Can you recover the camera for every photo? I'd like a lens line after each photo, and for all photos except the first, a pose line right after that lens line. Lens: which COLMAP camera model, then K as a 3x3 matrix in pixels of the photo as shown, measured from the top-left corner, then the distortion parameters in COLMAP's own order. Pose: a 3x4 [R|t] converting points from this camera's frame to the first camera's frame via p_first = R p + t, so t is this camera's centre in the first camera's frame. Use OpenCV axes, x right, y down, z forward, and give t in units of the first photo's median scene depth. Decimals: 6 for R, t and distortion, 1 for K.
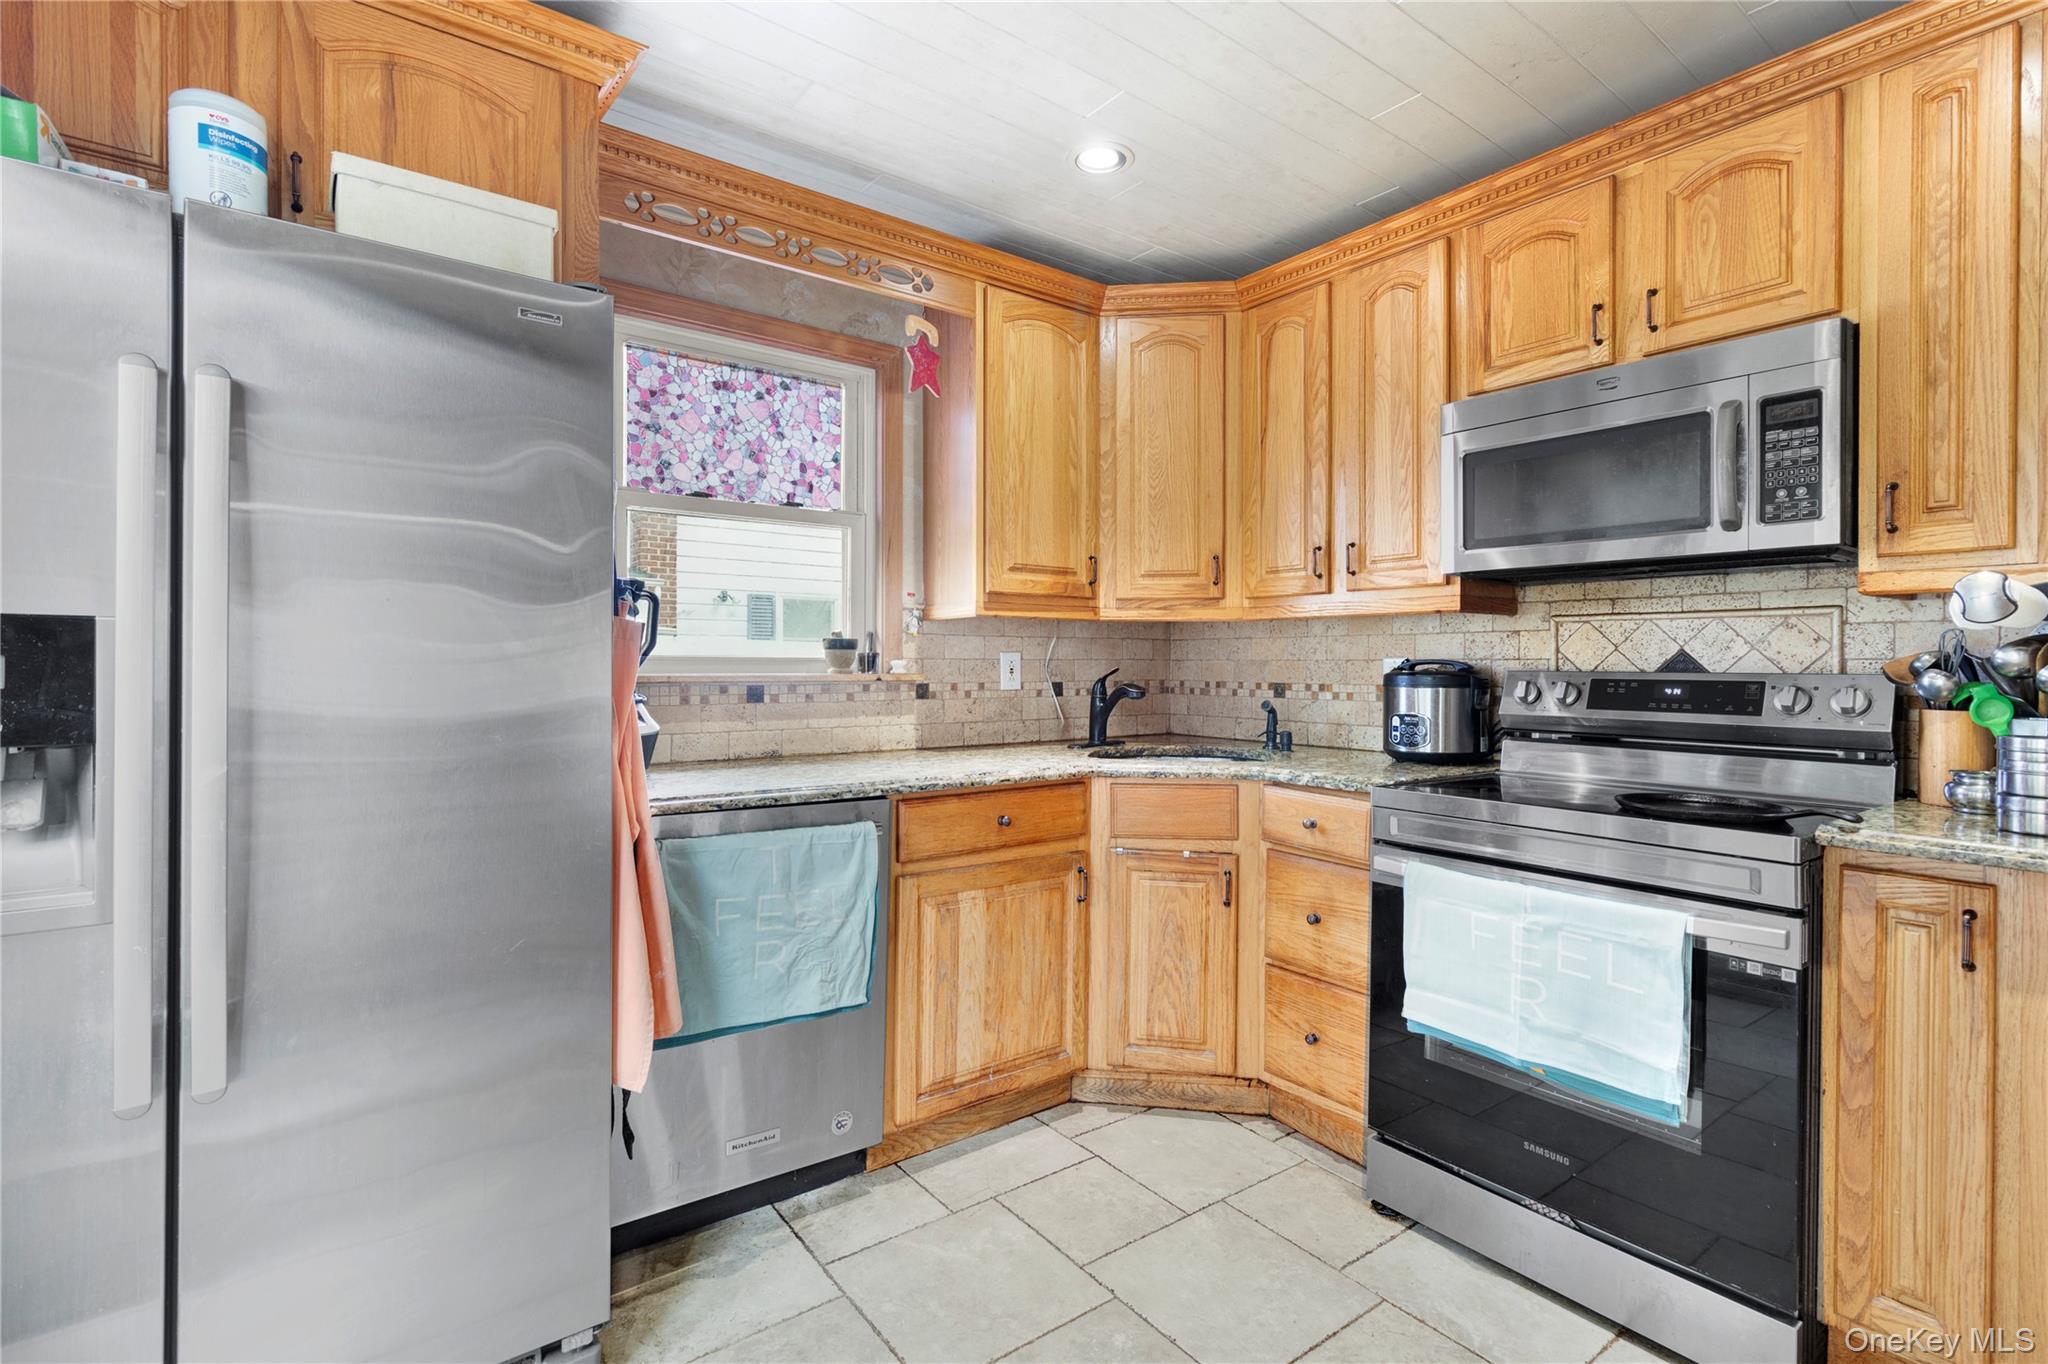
lens RADIAL K [[958.9, 0, 1033.5], [0, 958.9, 670.6], [0, 0, 1]] dist [-0.005083, 0.000051]
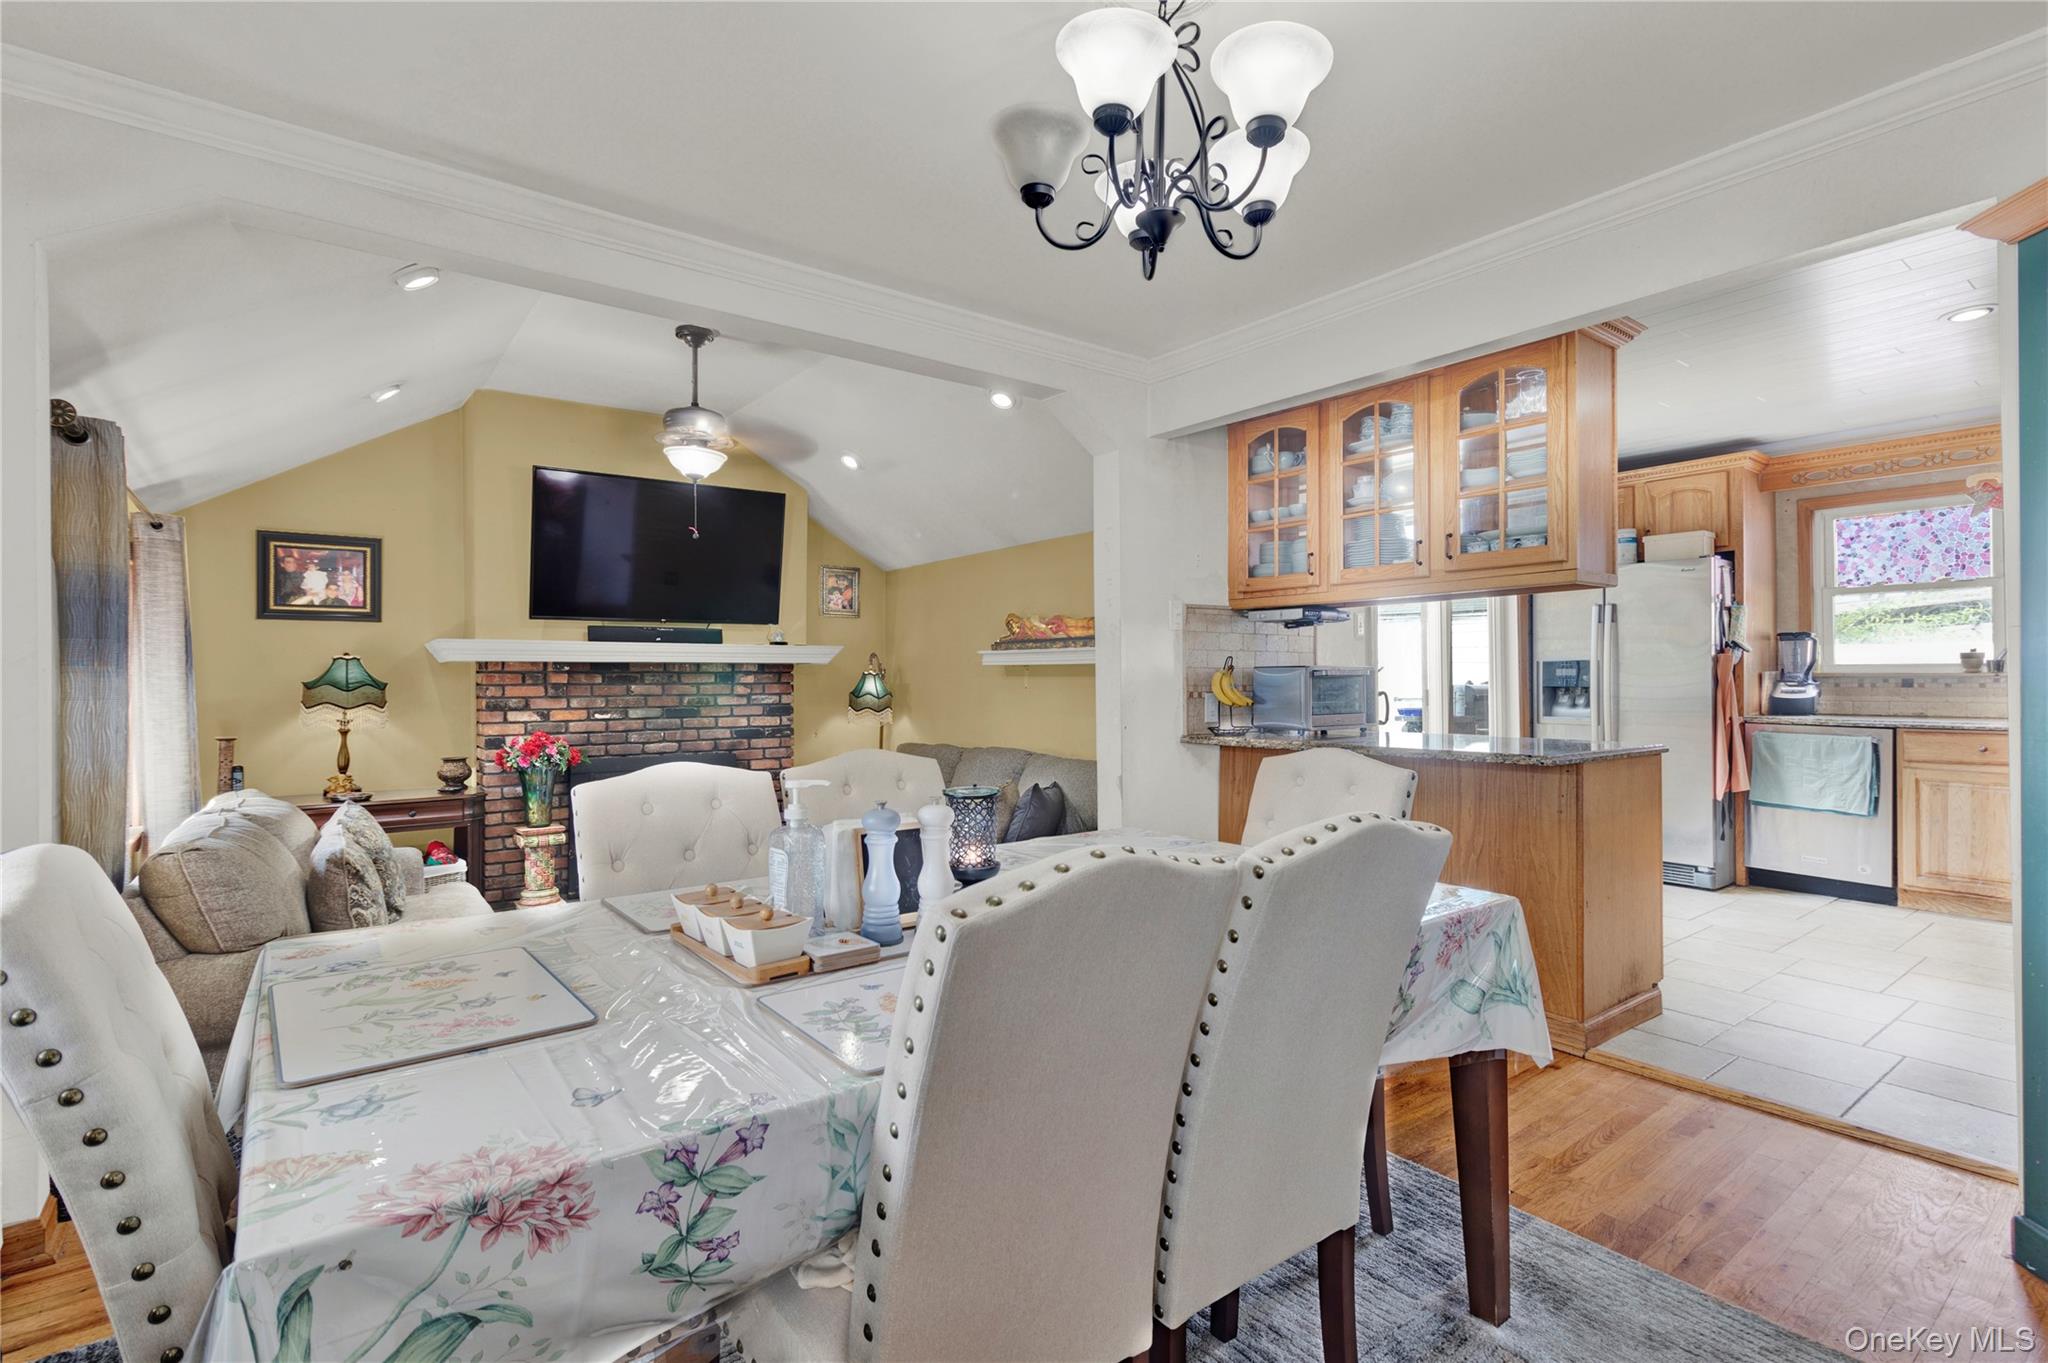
lens RADIAL K [[958.9, 0, 1032.8], [0, 958.9, 674.6], [0, 0, 1]] dist [-0.005083, 0.000051]
pose [[-0.002347, -0.008545, -0.999961, 1.677043], [-0.001195, 0.999963, -0.008542, 0.026994], [0.999997, 0.001175, -0.002358, -0.777287]]
